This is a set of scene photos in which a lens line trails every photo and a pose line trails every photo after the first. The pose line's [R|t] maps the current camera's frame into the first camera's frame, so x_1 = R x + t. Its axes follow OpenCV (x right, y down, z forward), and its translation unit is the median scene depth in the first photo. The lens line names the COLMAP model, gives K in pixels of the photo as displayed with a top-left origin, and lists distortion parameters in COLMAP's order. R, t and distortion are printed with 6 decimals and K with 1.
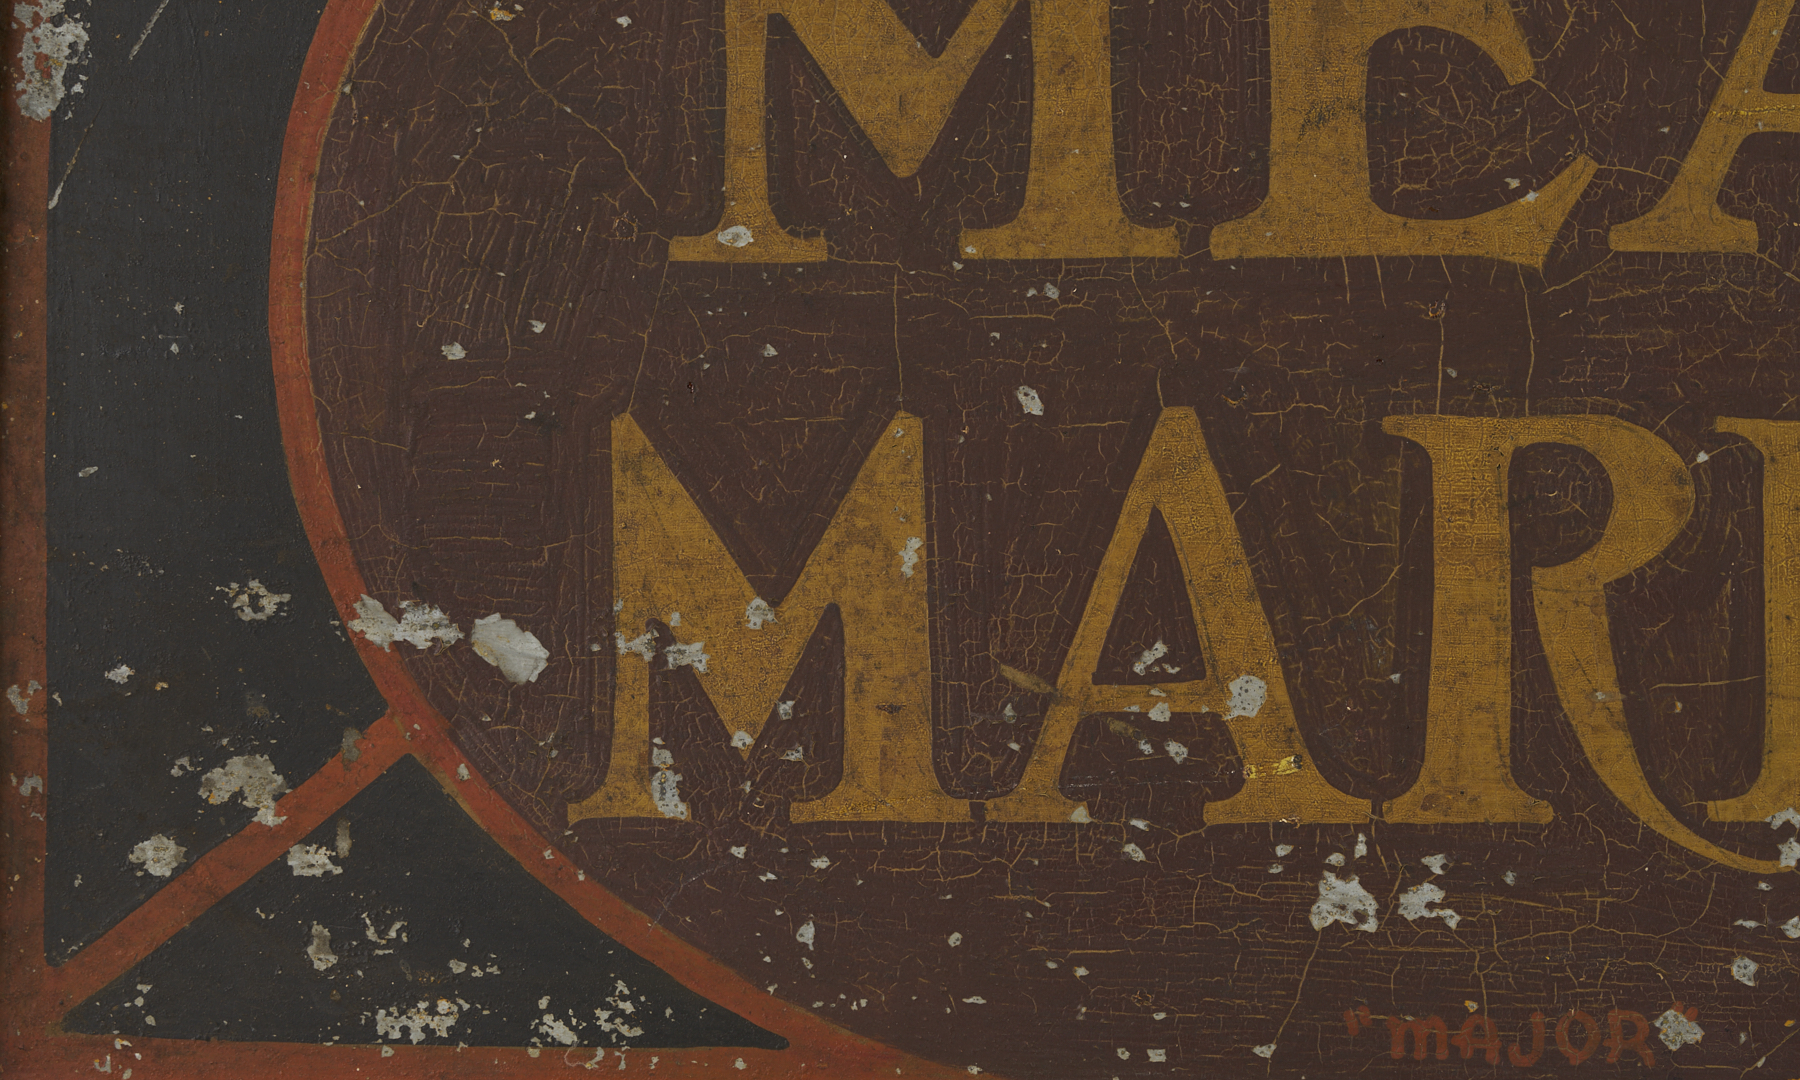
lens RADIAL K [[8905.1, 0, 901.5], [0, 8905.1, 535.0], [0, 0, 1]] dist [-0.318463, 0.000000]
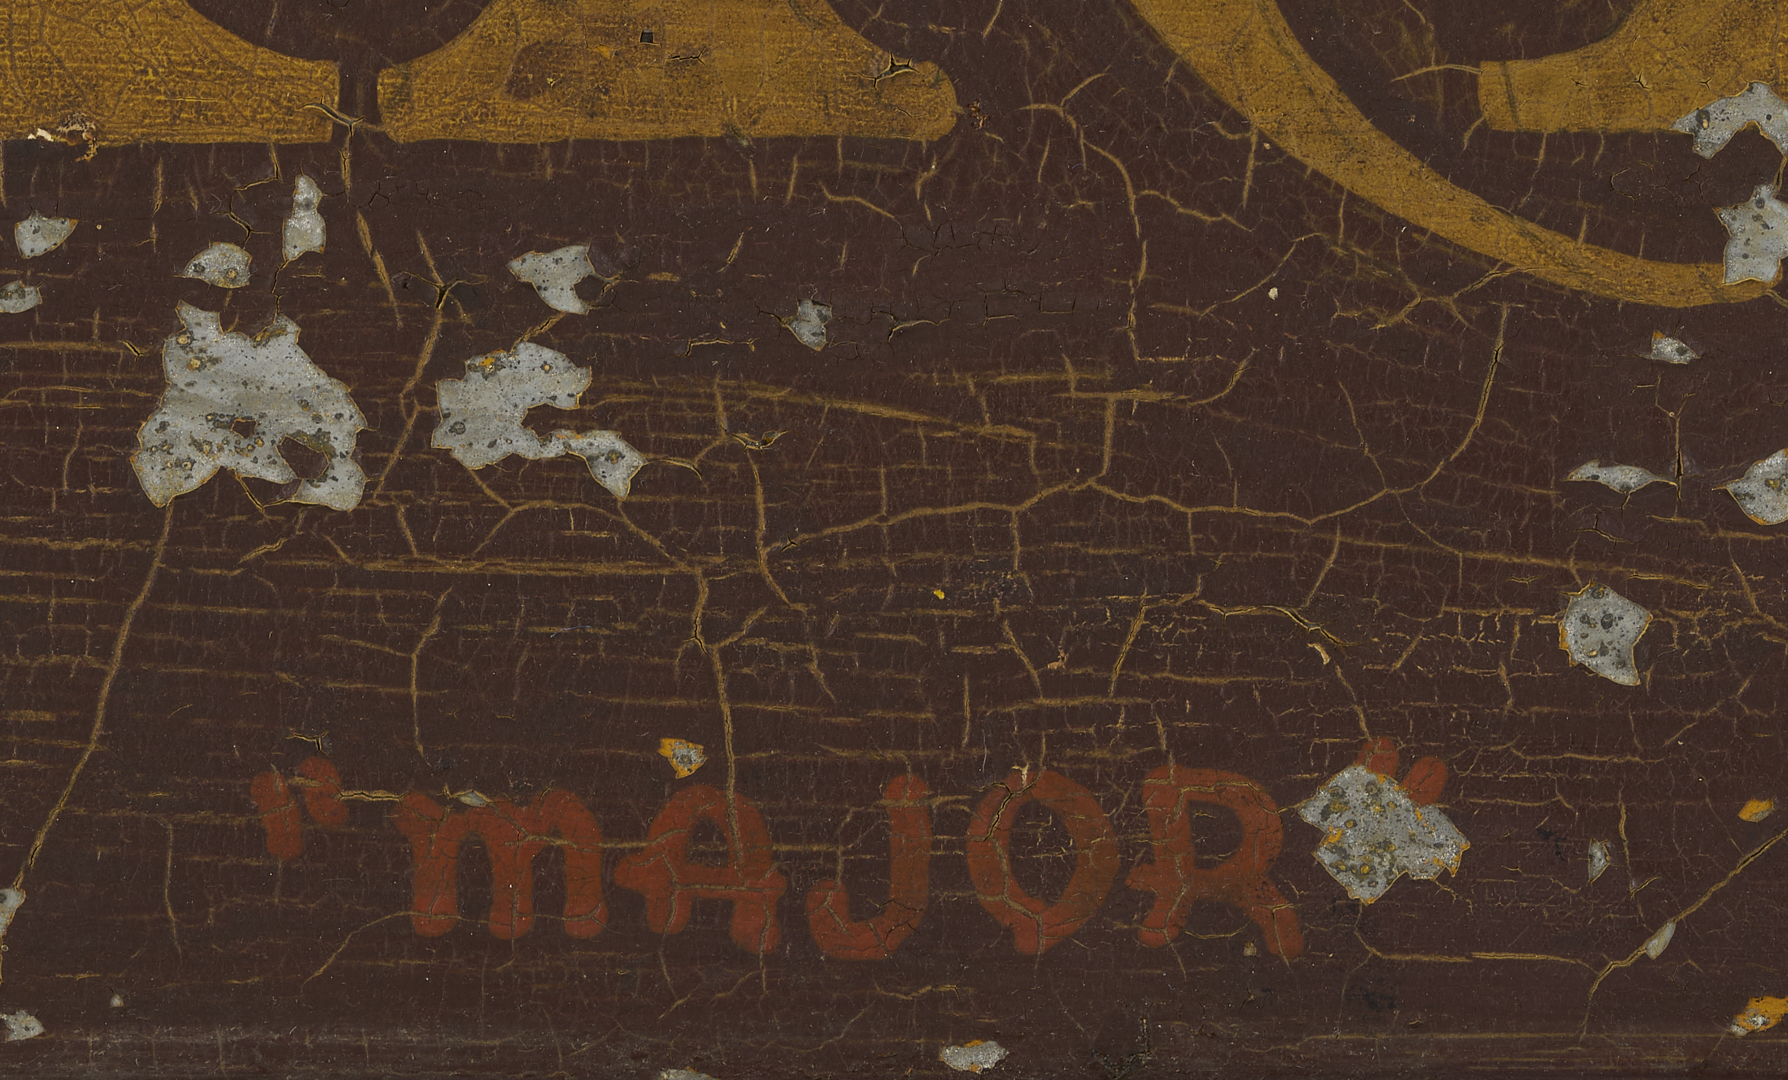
lens RADIAL K [[8845.7, 0, 891.0], [0, 8845.7, 547.1], [0, 0, 1]] dist [-0.318463, 0.000000]
pose [[0.990615, -0.007932, 0.136452, 0.030852], [0.000247, 0.998417, 0.056248, 0.029435], [-0.136682, -0.055686, 0.989049, 0.707868]]
